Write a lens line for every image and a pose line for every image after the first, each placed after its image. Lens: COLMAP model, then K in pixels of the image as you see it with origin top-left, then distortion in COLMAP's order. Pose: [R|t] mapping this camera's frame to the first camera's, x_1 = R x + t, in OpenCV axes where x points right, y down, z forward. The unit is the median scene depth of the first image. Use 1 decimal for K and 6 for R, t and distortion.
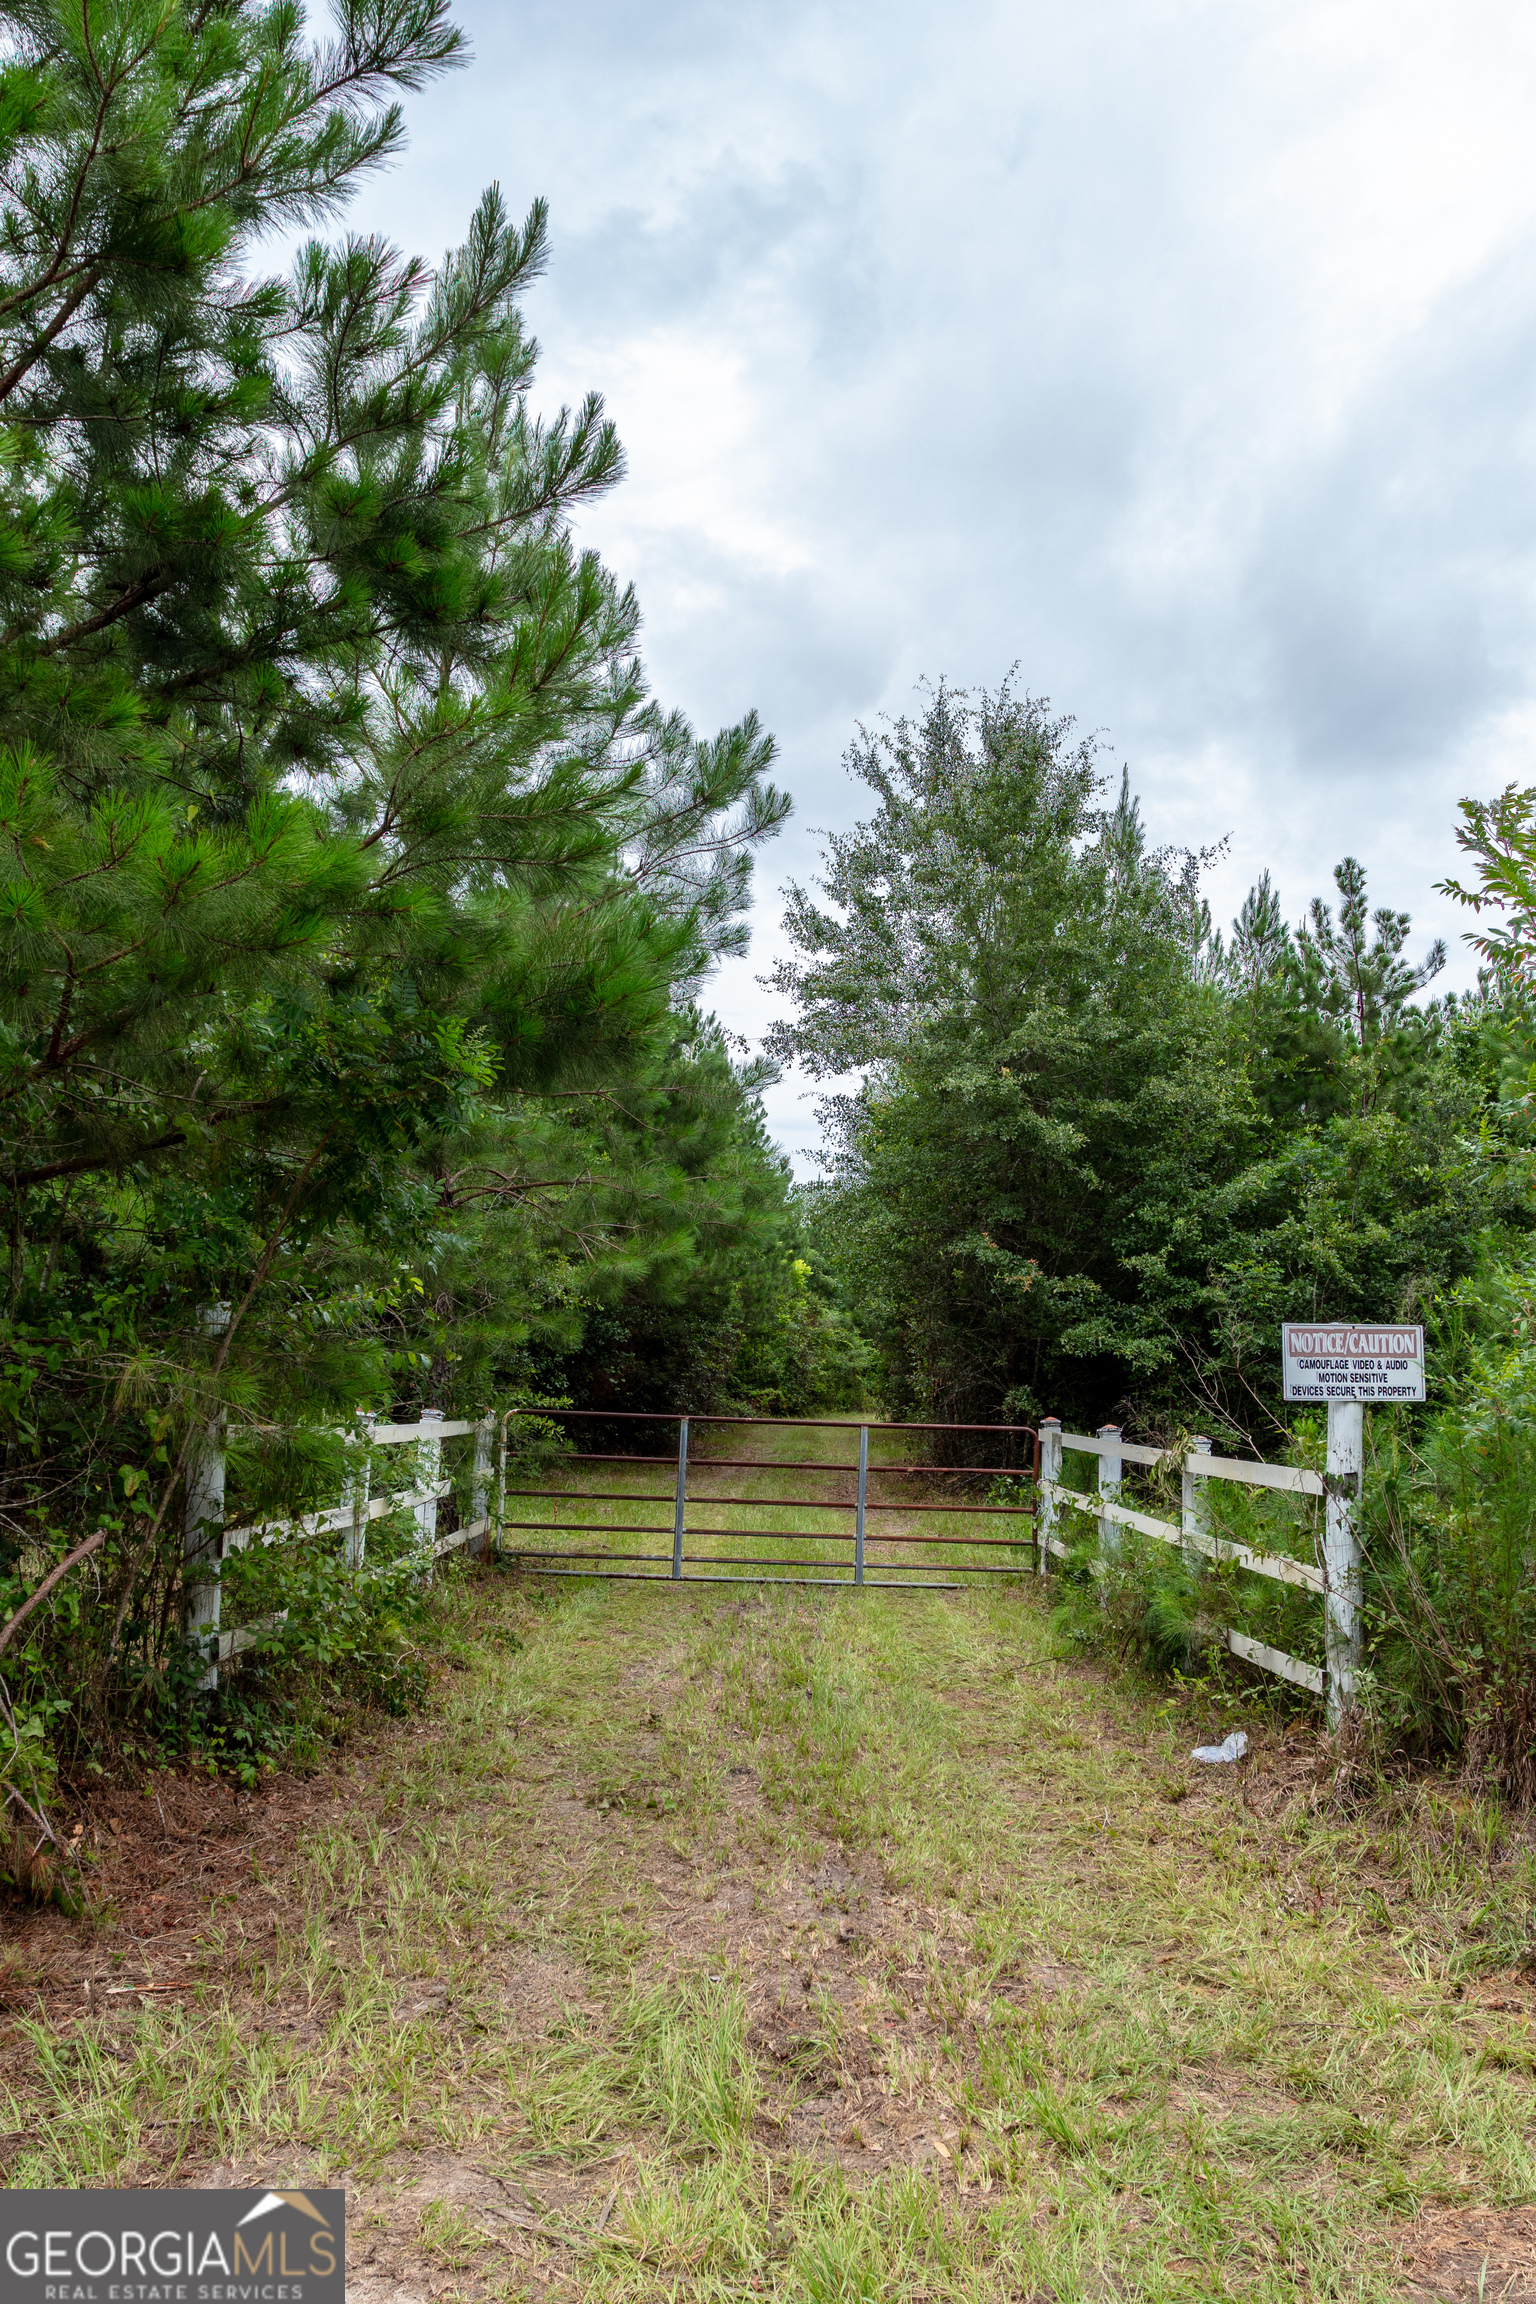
lens RADIAL K [[1859.8, 0, 709.2], [0, 1859.8, 1185.1], [0, 0, 1]] dist [-0.016876, 0.017907]
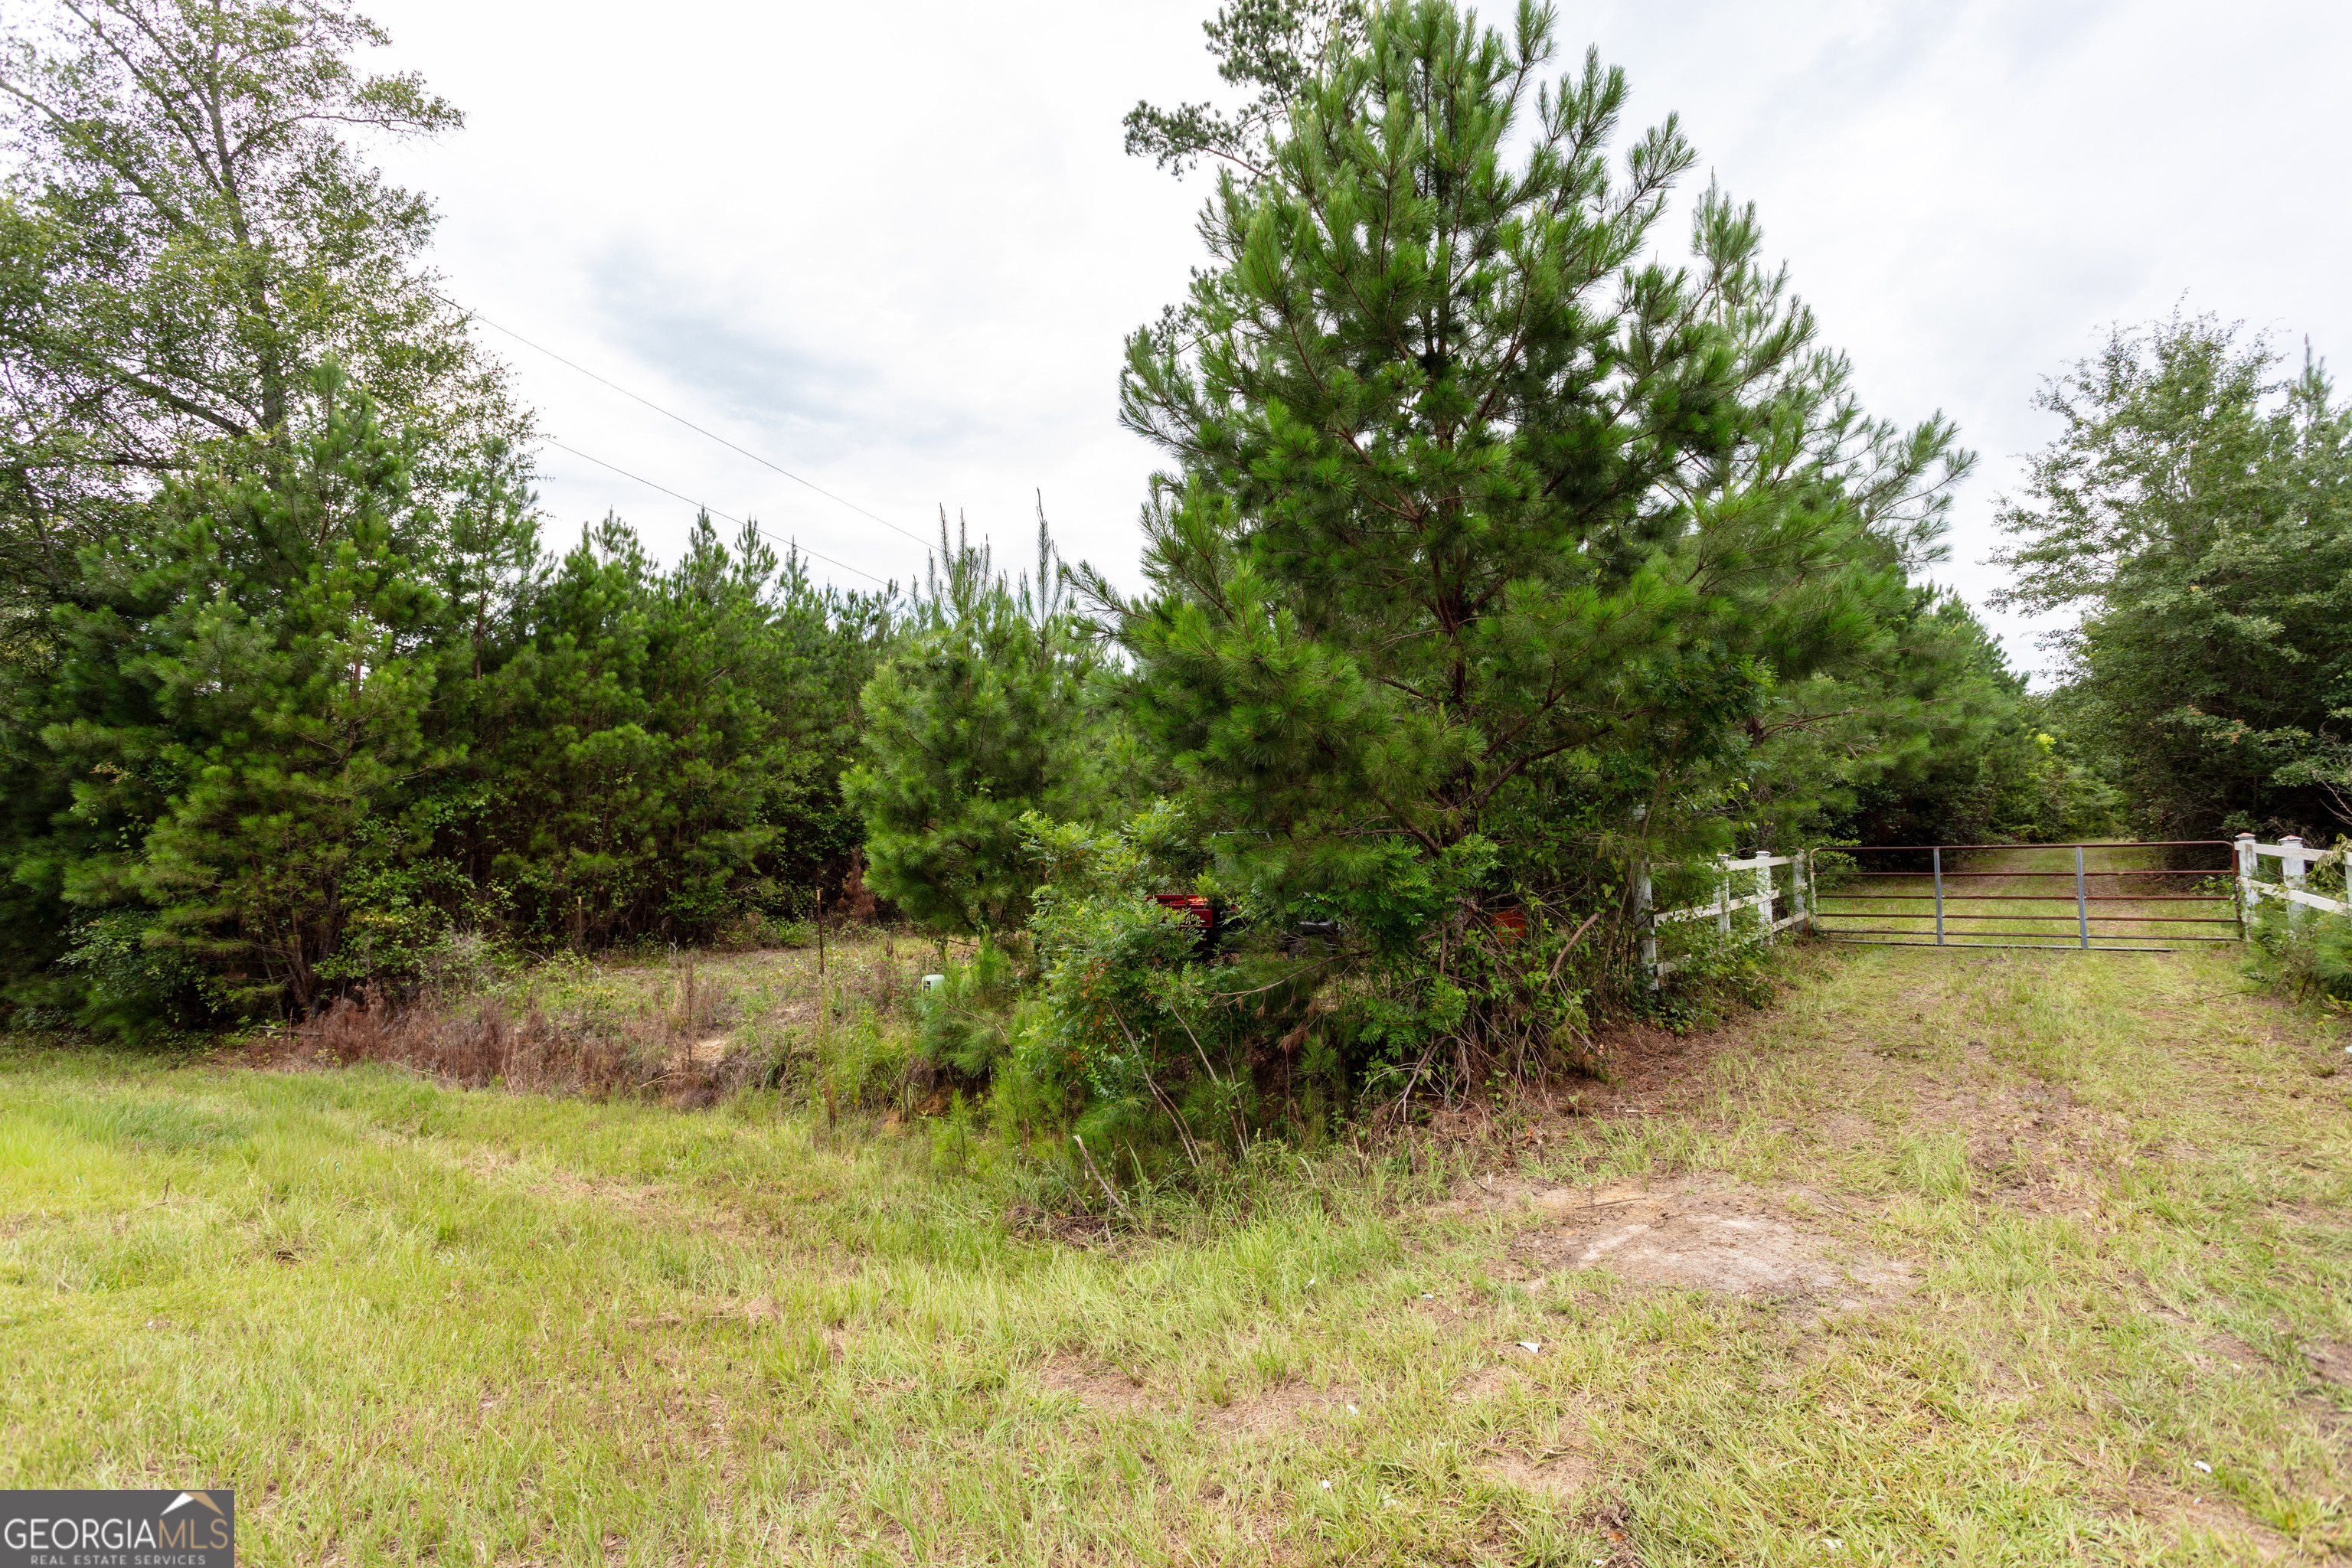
lens RADIAL K [[1116.1, 0, 1179.9], [0, 1116.1, 785.2], [0, 0, 1]] dist [-0.000448, 0.001717]
pose [[0.803645, -0.090047, -0.588256, 0.041258], [0.119245, 0.992805, 0.010934, -0.023280], [0.583039, -0.078934, 0.808601, -0.211362]]
